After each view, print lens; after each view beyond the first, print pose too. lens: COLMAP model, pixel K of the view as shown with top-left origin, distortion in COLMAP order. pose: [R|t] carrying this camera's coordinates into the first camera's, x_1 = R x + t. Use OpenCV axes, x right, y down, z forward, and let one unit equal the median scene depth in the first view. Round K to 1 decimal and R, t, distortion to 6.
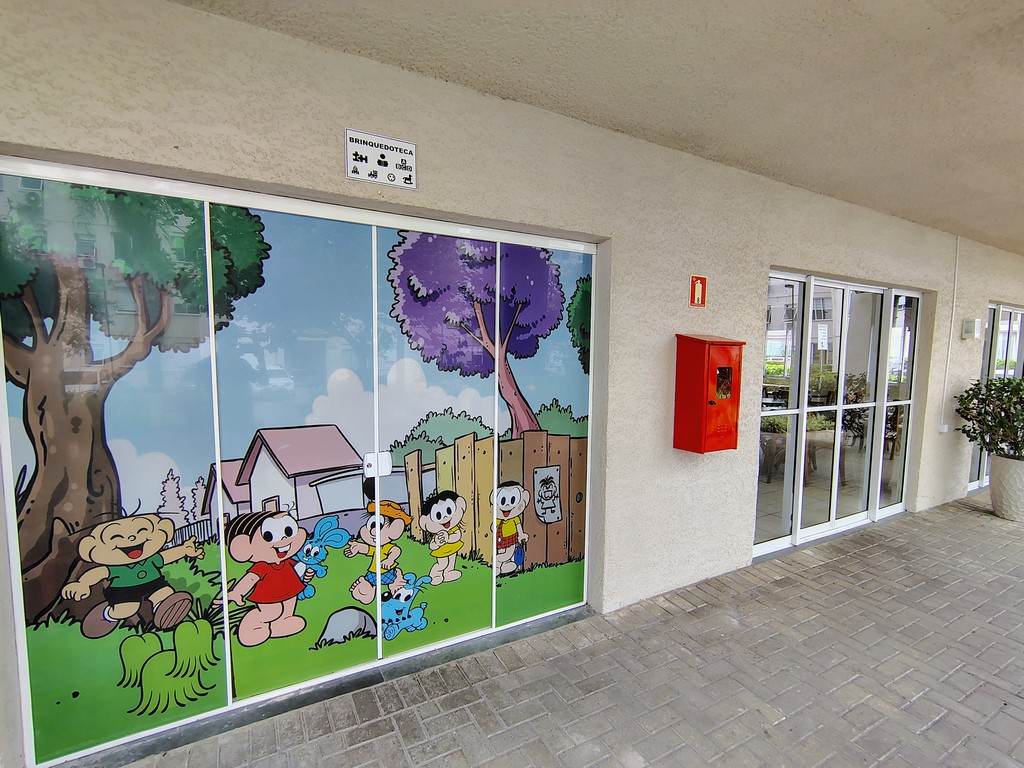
lens RADIAL K [[482.6, 0, 507.2], [0, 482.6, 392.5], [0, 0, 1]] dist [-0.002857, -0.001304]
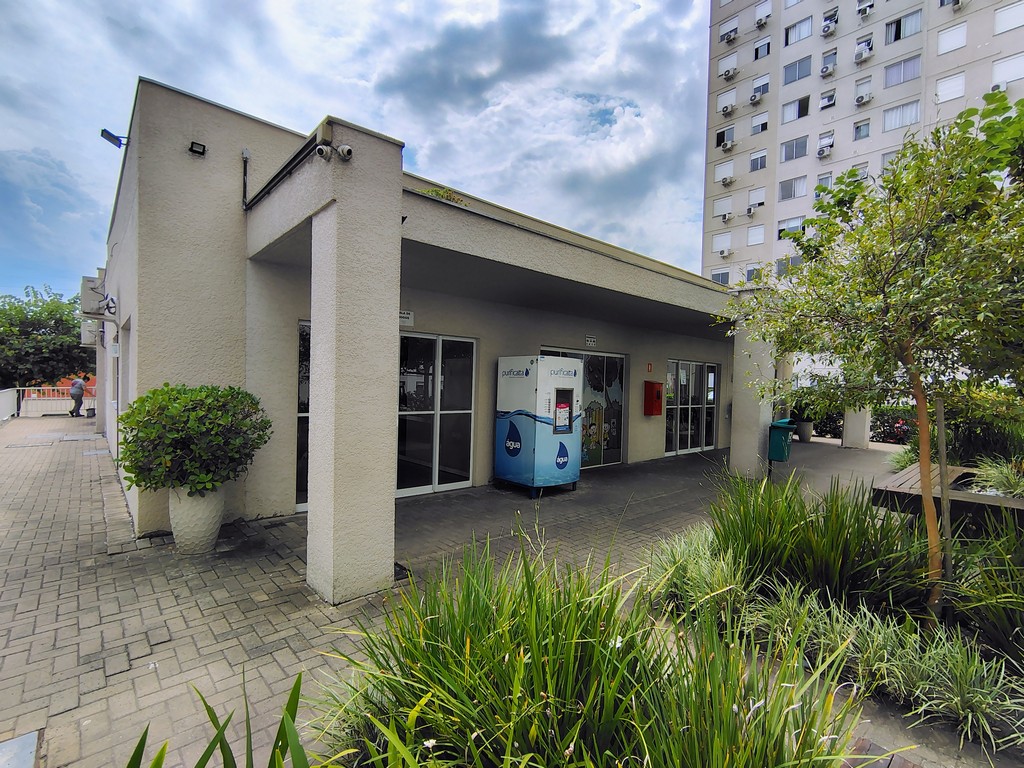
lens RADIAL K [[482.6, 0, 507.2], [0, 482.6, 392.5], [0, 0, 1]] dist [-0.002857, -0.001304]
pose [[0.973793, 0.005983, 0.227359, -1.314823], [0.009293, 0.997773, -0.066057, 0.170081], [-0.227248, 0.066439, 0.971568, -1.993717]]
